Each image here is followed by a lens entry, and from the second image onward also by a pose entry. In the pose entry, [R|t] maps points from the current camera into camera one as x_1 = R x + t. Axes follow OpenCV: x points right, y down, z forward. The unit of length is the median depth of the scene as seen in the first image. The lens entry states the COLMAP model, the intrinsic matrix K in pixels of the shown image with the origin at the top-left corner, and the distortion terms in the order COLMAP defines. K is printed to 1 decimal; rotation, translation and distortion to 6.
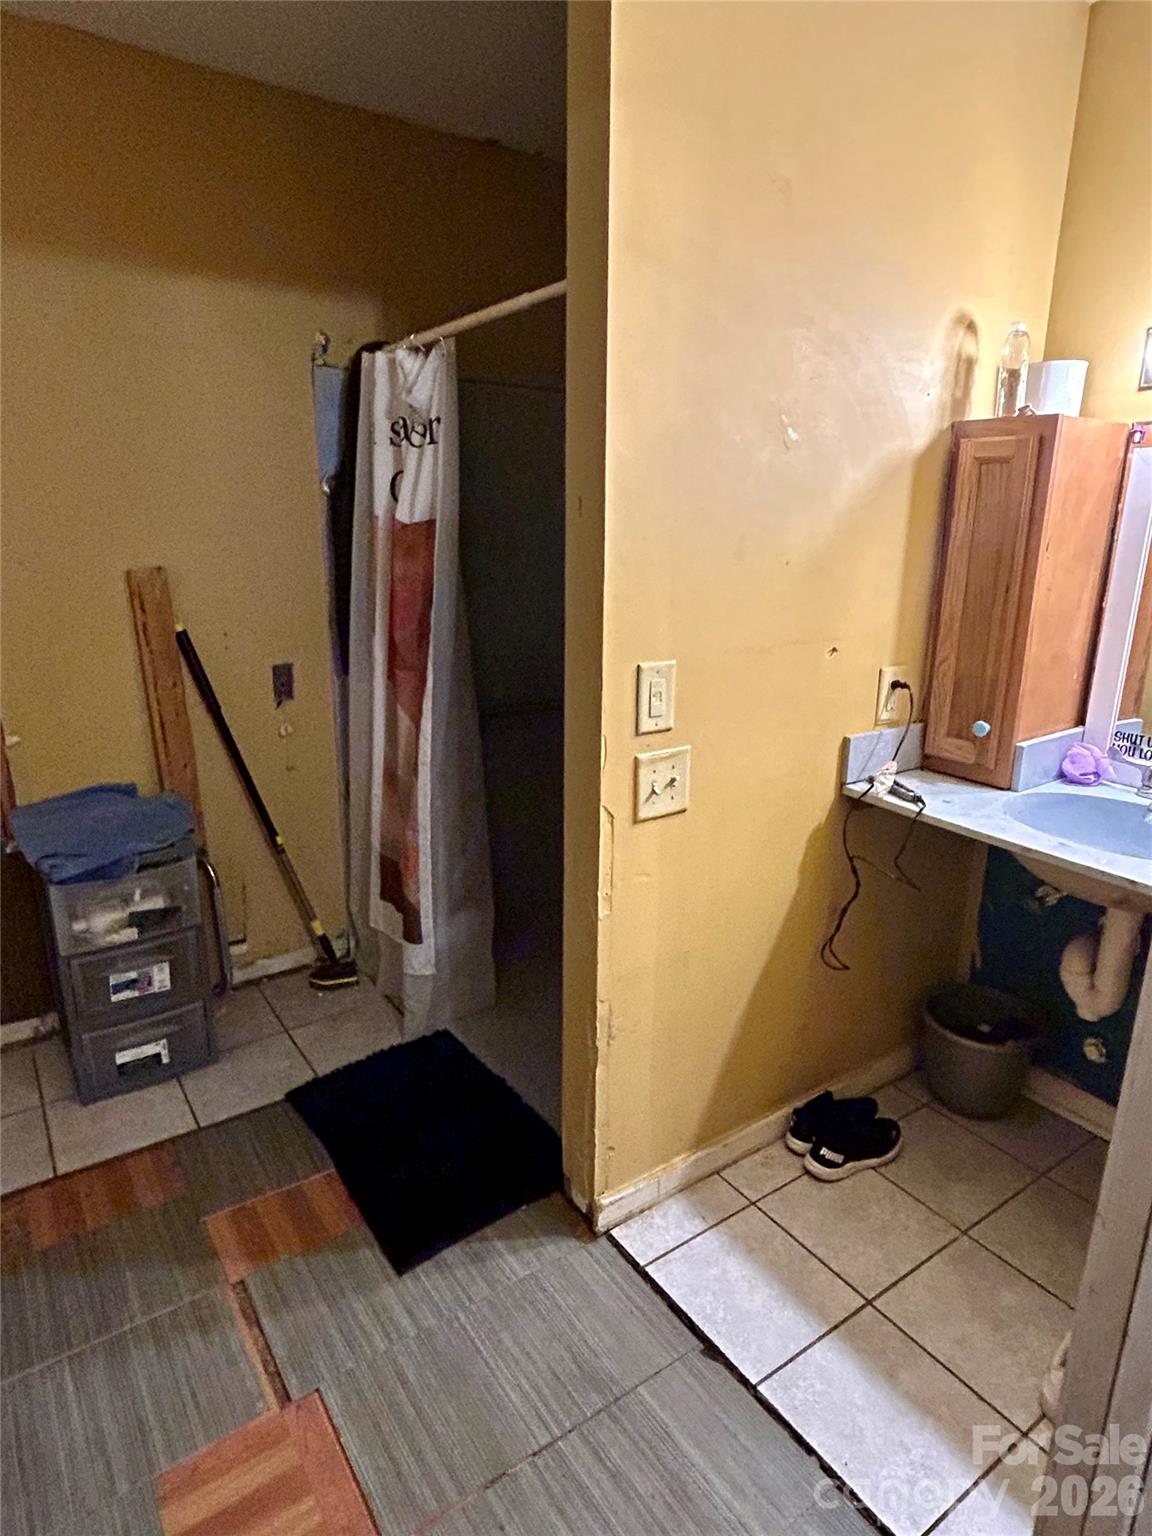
lens RADIAL K [[898.0, 0, 575.3], [0, 898.0, 772.3], [0, 0, 1]] dist [0.001812, -0.000166]
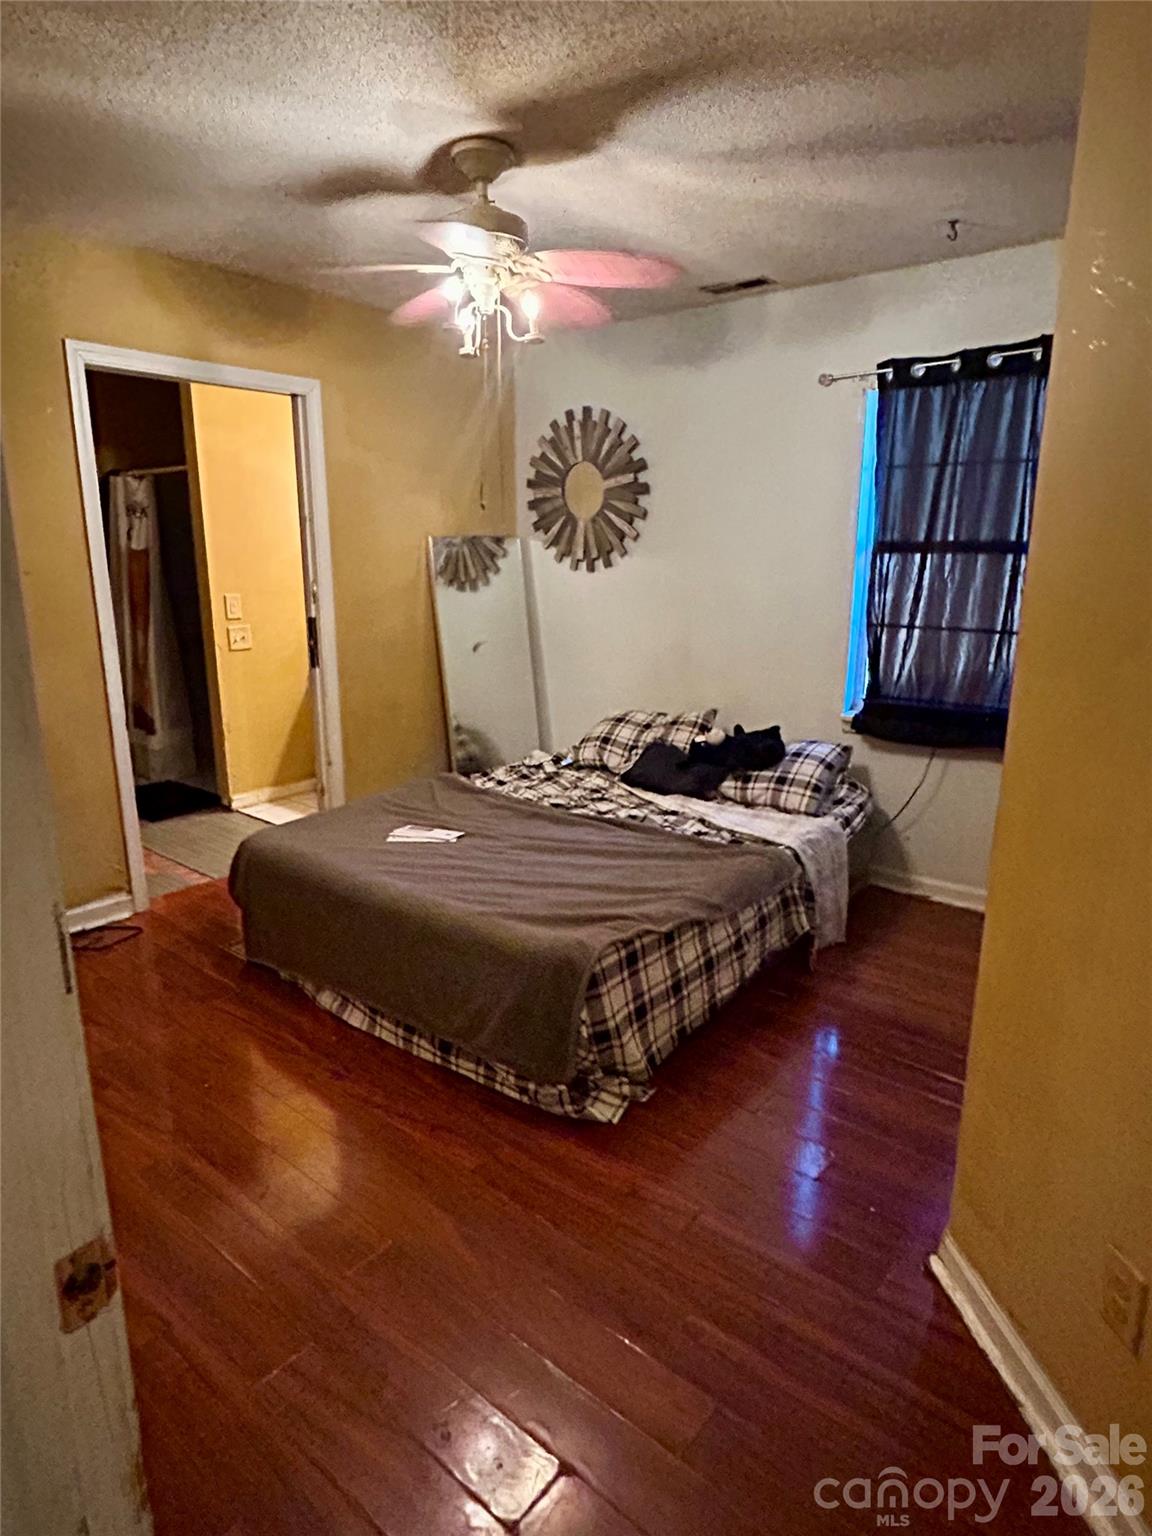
lens RADIAL K [[898.0, 0, 577.4], [0, 898.0, 763.3], [0, 0, 1]] dist [0.001812, -0.000166]
pose [[0.961397, -0.068984, 0.266377, 0.279894], [0.077276, 0.996794, -0.020759, 0.456161], [-0.264091, 0.040542, 0.963645, -1.685572]]
